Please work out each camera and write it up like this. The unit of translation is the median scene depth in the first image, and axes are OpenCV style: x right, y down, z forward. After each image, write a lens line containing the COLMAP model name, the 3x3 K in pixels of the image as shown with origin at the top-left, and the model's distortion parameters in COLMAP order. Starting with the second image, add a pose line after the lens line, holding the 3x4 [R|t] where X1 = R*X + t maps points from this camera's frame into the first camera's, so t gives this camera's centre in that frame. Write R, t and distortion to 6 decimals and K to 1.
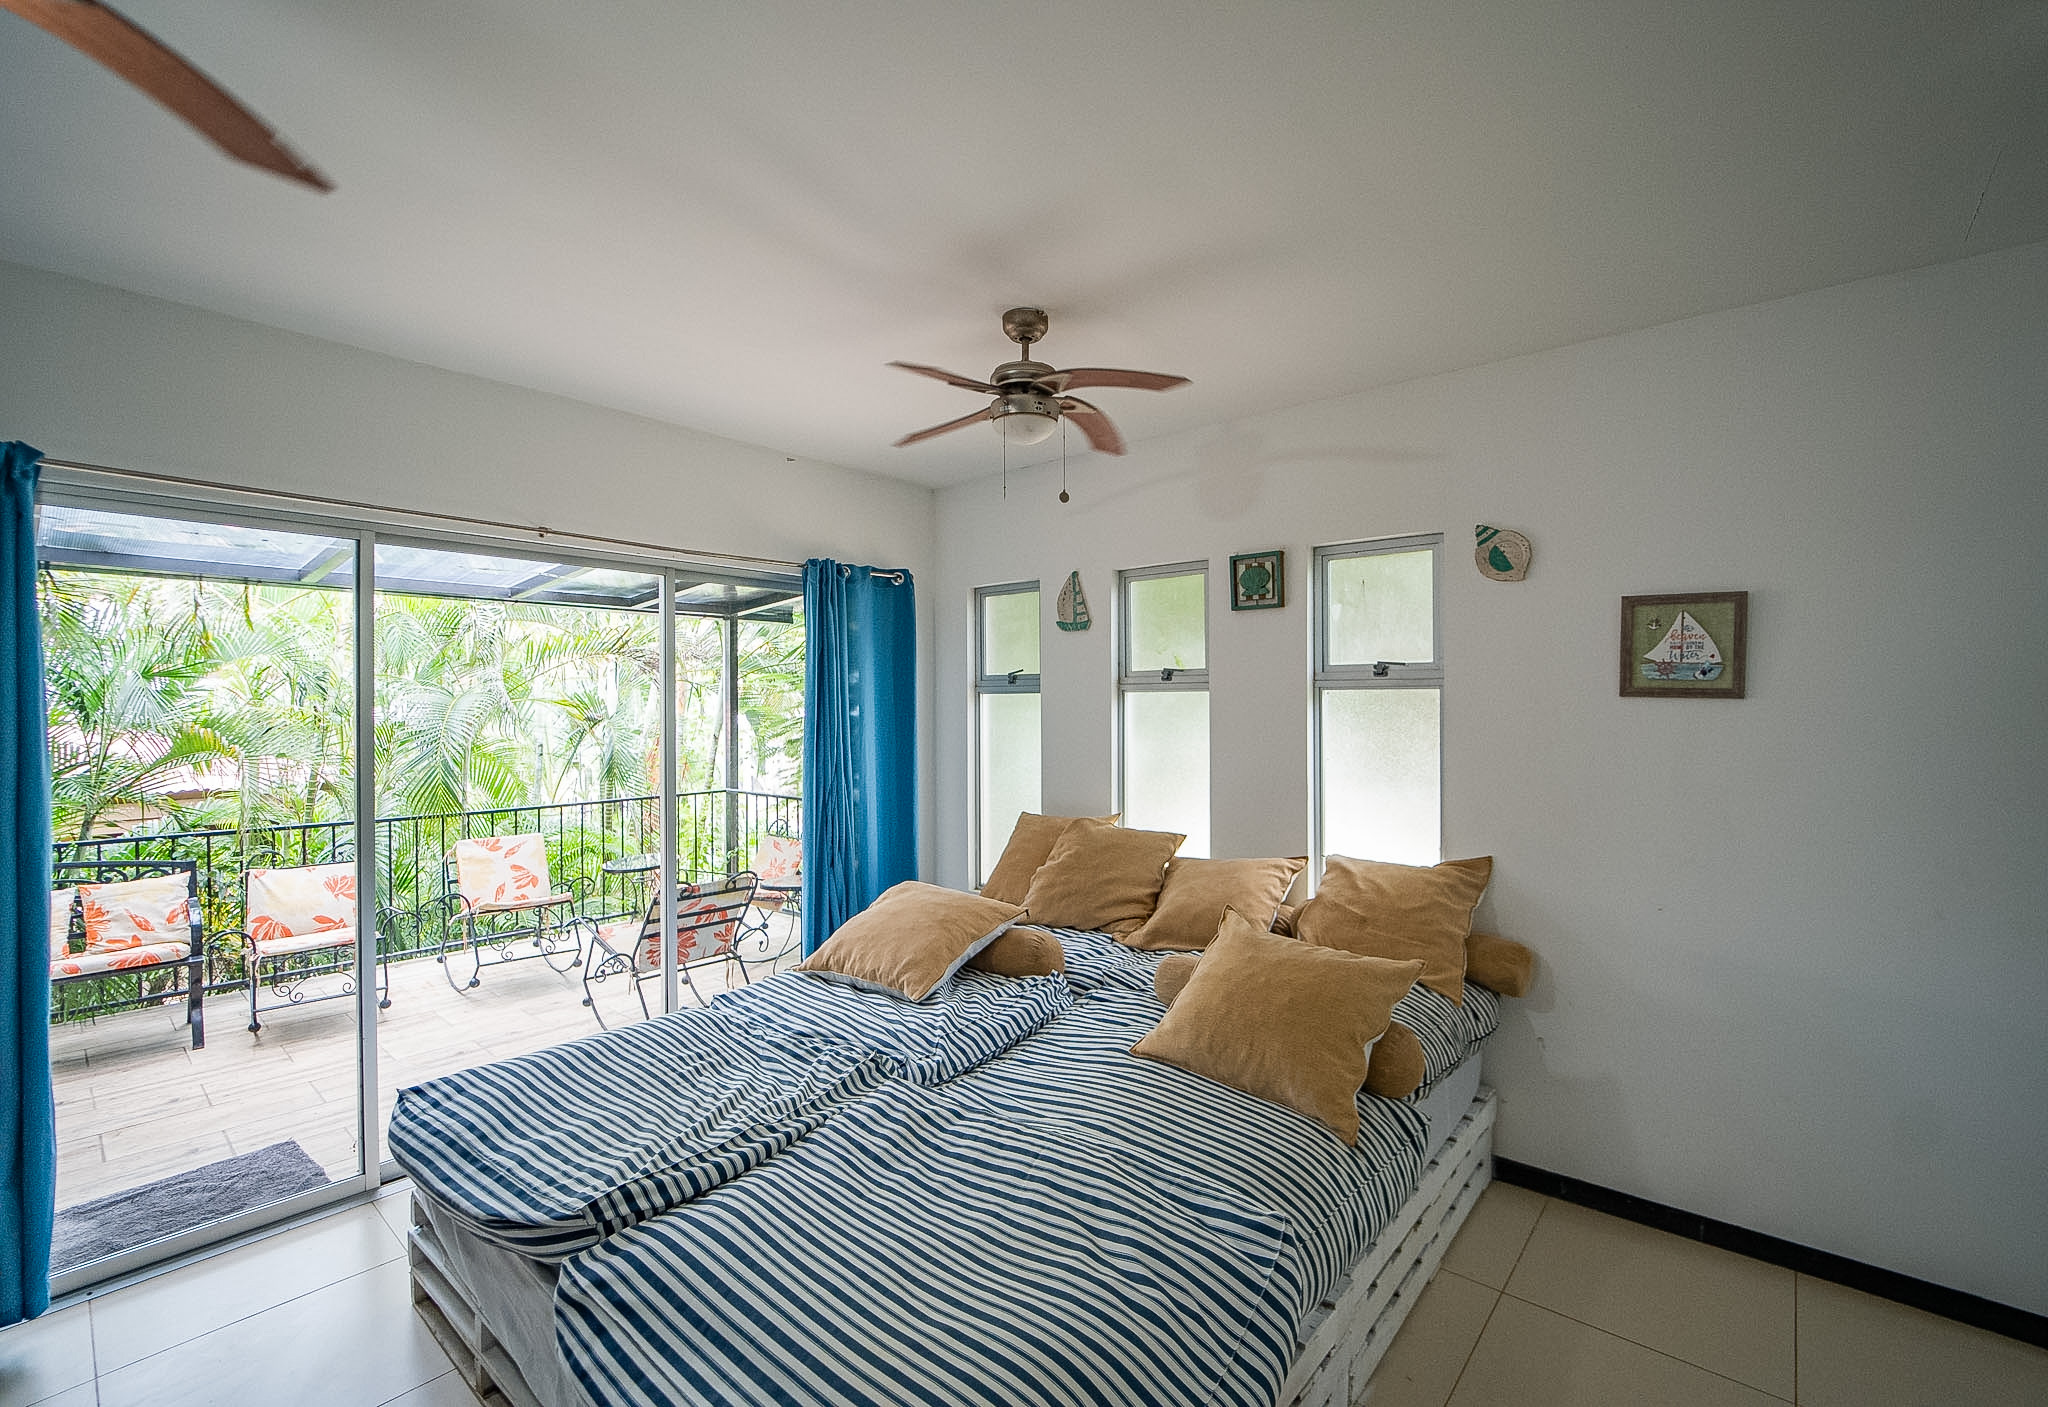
lens RADIAL K [[889.7, 0, 1019.7], [0, 889.7, 705.7], [0, 0, 1]] dist [-0.002946, -0.000339]
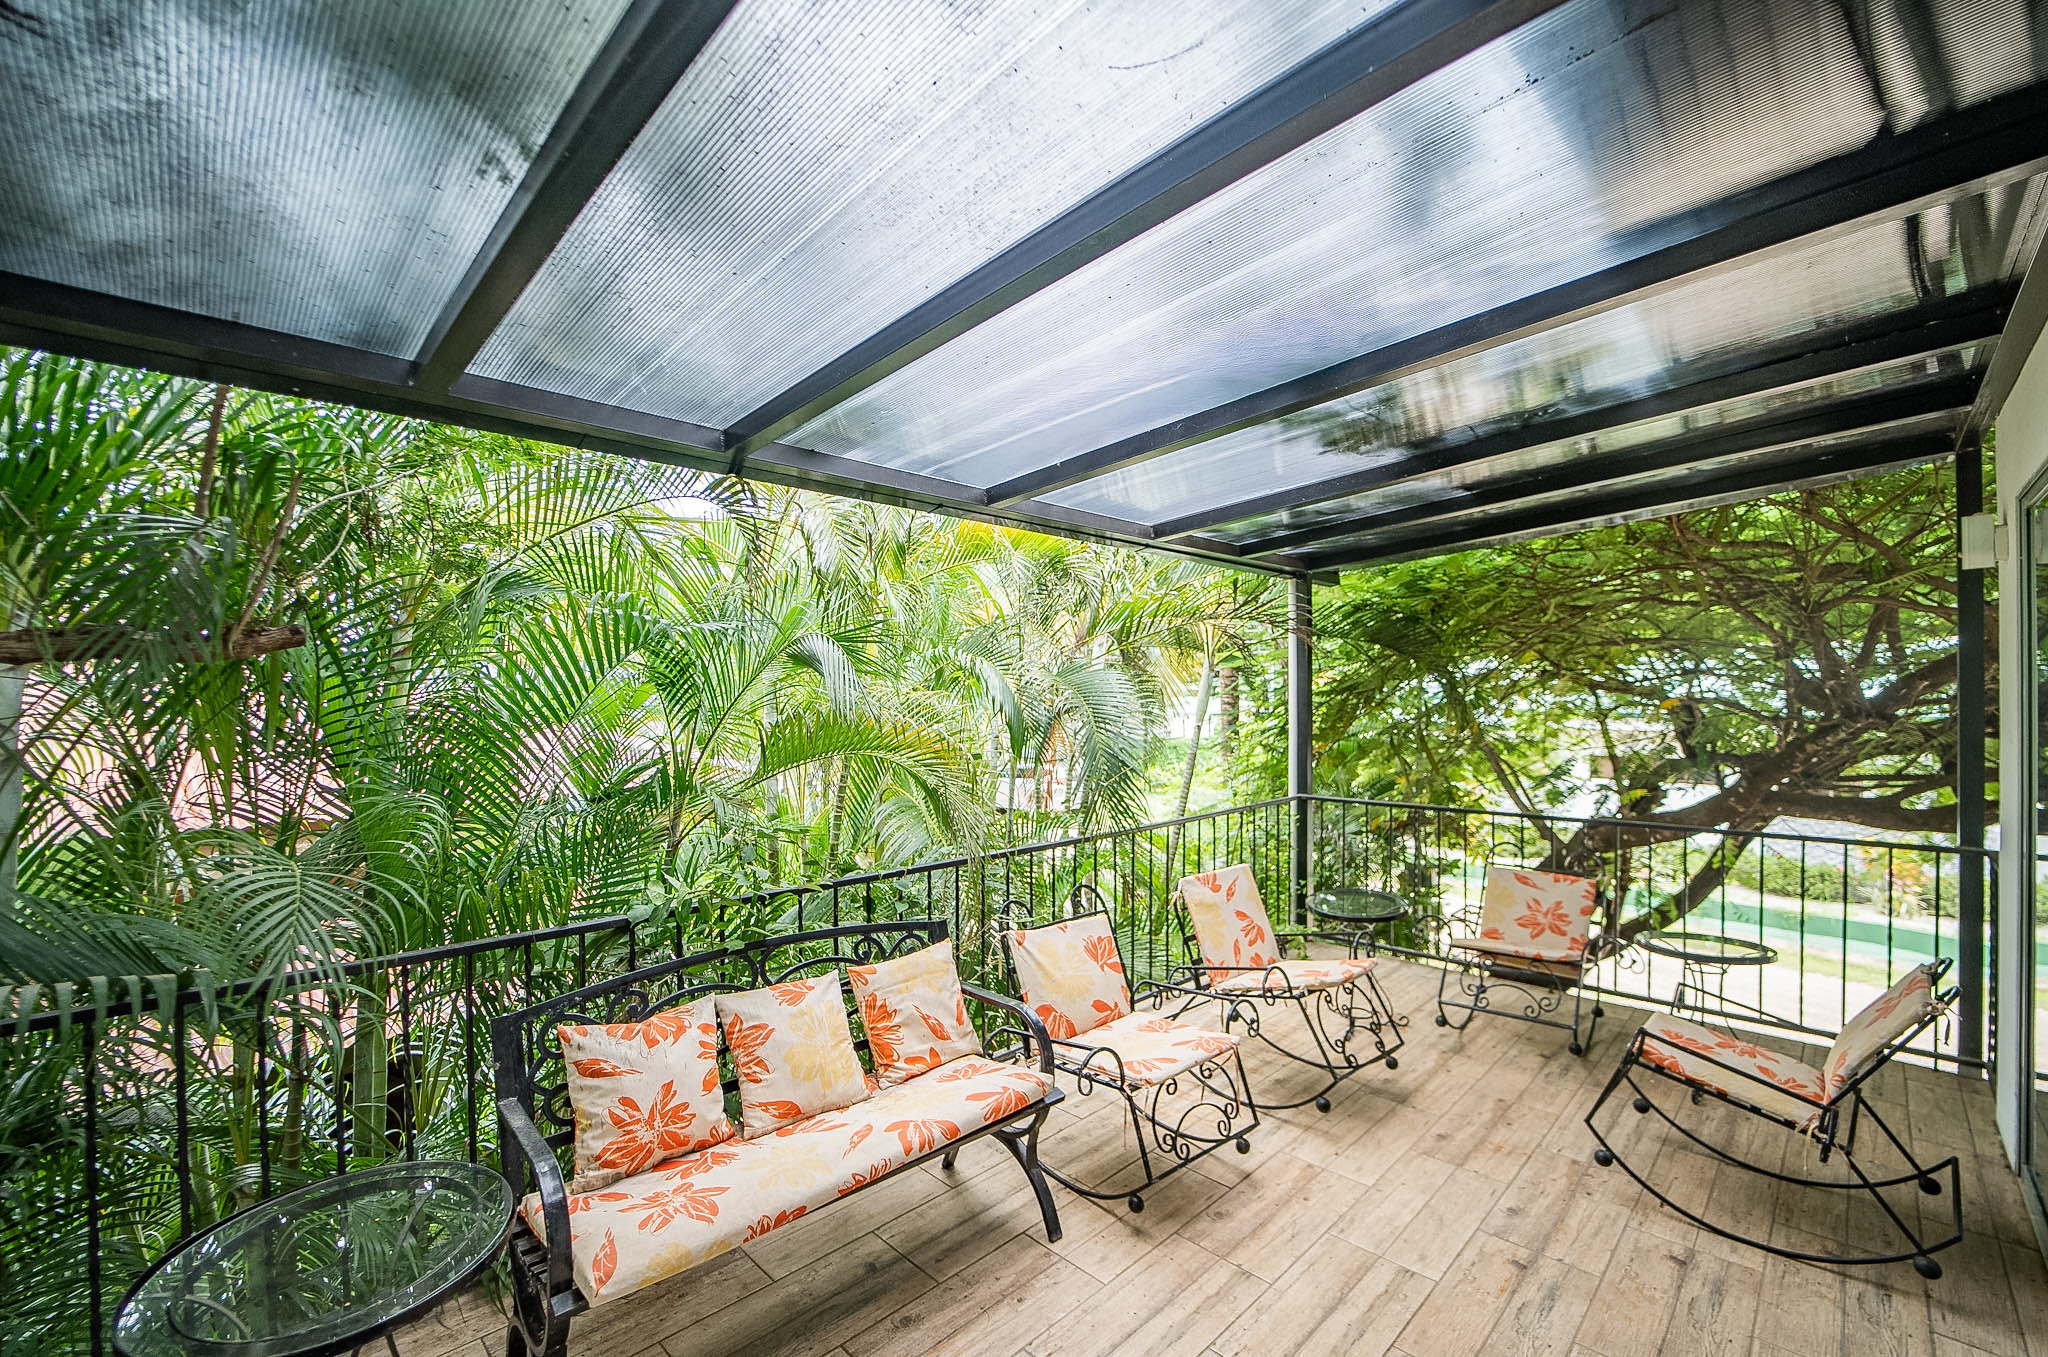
lens RADIAL K [[857.9, 0, 1028.8], [0, 857.9, 685.6], [0, 0, 1]] dist [-0.000763, -0.000127]
pose [[0.998400, 0.001269, -0.056532, -0.701666], [-0.001251, 0.999999, 0.000364, -0.002199], [0.056533, -0.000293, 0.998401, 0.303305]]
